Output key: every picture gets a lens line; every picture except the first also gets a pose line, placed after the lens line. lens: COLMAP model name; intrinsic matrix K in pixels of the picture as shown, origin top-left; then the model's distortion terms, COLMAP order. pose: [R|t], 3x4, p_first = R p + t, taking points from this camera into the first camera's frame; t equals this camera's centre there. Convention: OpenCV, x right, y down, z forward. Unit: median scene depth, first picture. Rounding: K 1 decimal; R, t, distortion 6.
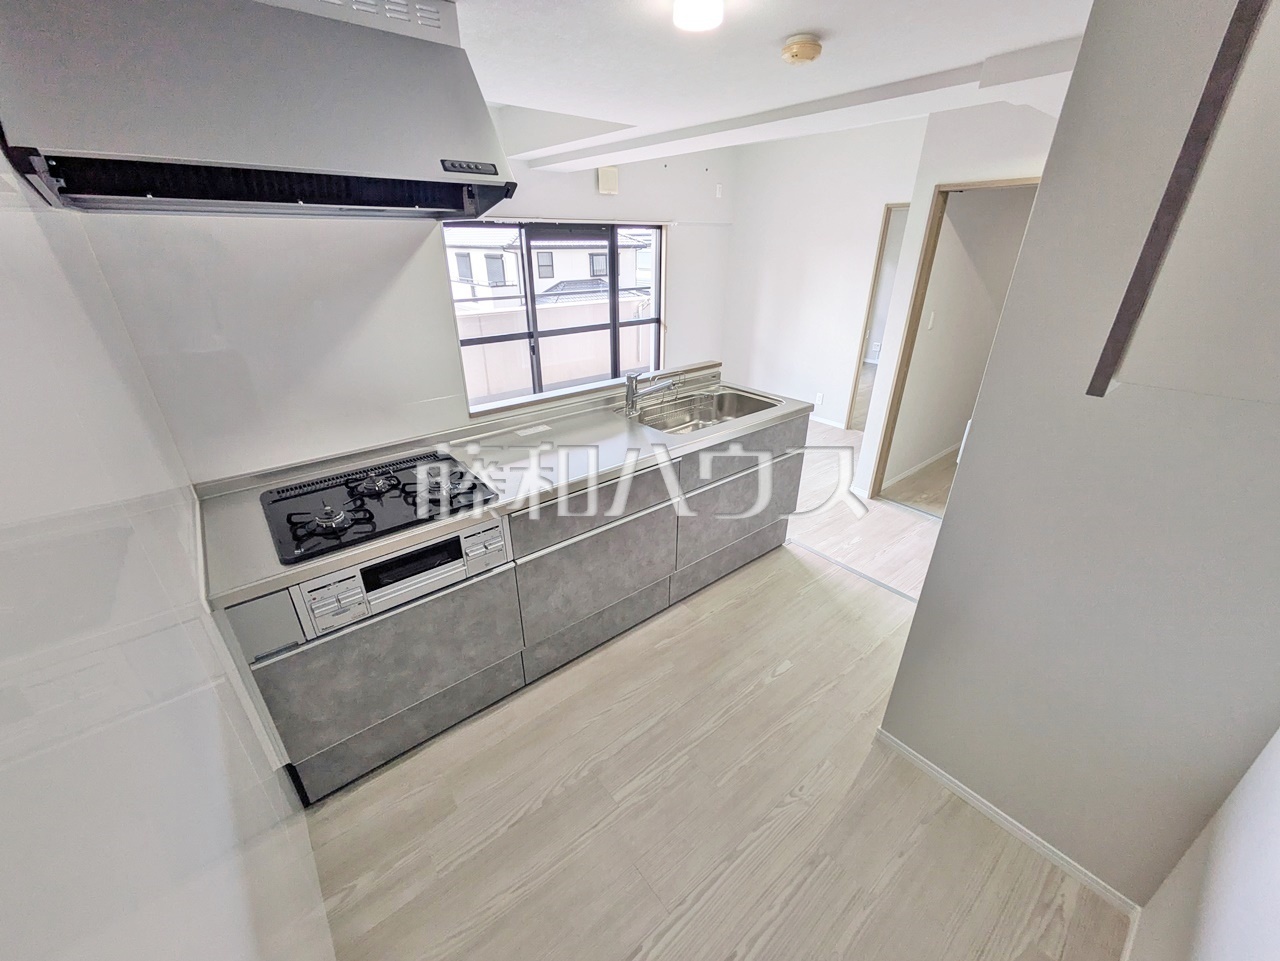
lens RADIAL K [[508.3, 0, 639.3], [0, 508.3, 481.7], [0, 0, 1]] dist [-0.002722, 0.002561]
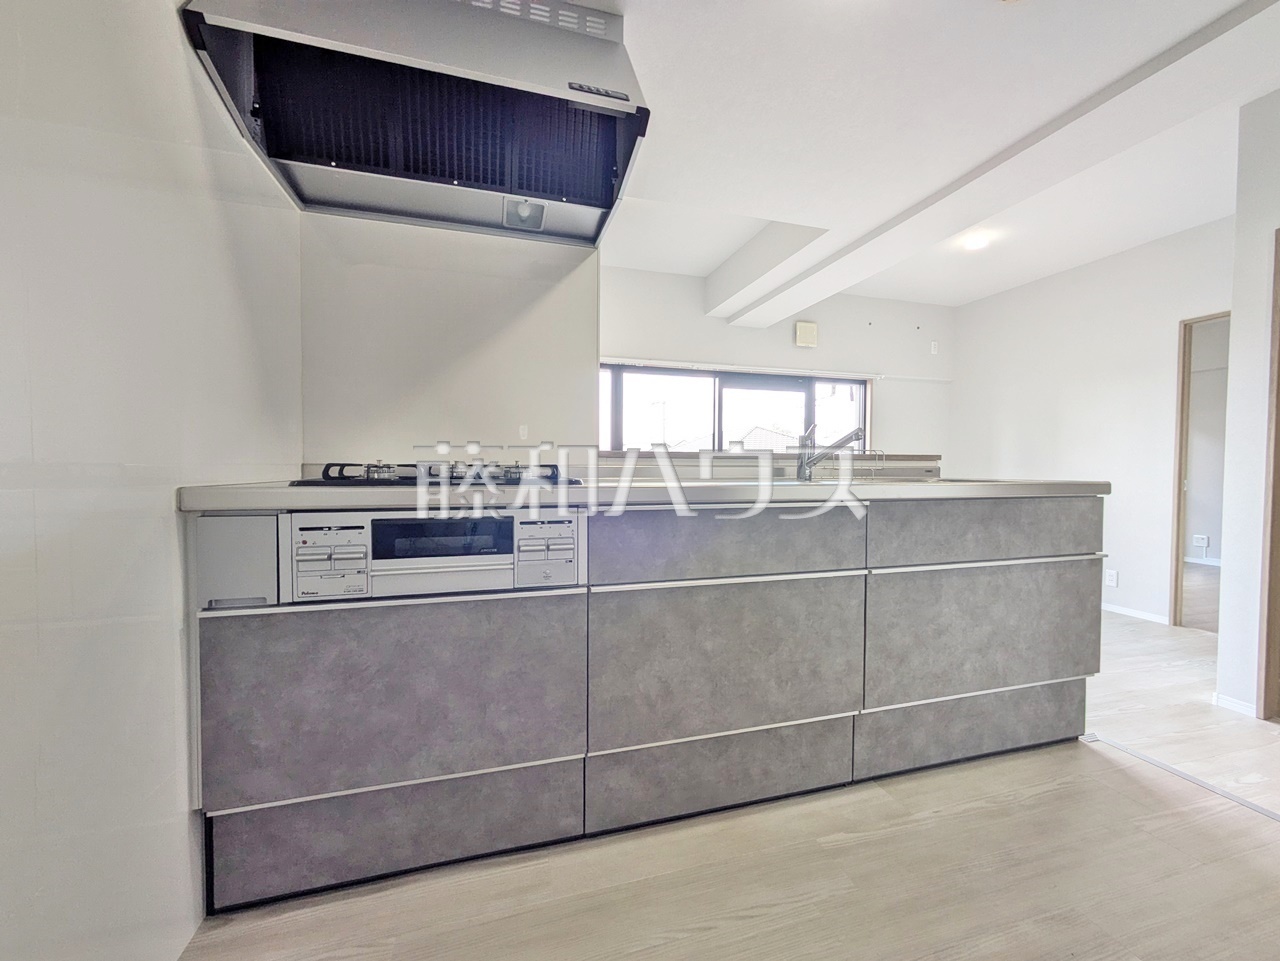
lens RADIAL K [[508.3, 0, 639.3], [0, 508.3, 481.7], [0, 0, 1]] dist [-0.002722, 0.002561]
pose [[0.921205, 0.014621, -0.388804, 0.060137], [-0.170153, 0.913808, -0.368785, 0.206478], [0.349900, 0.405882, 0.844292, 0.307968]]
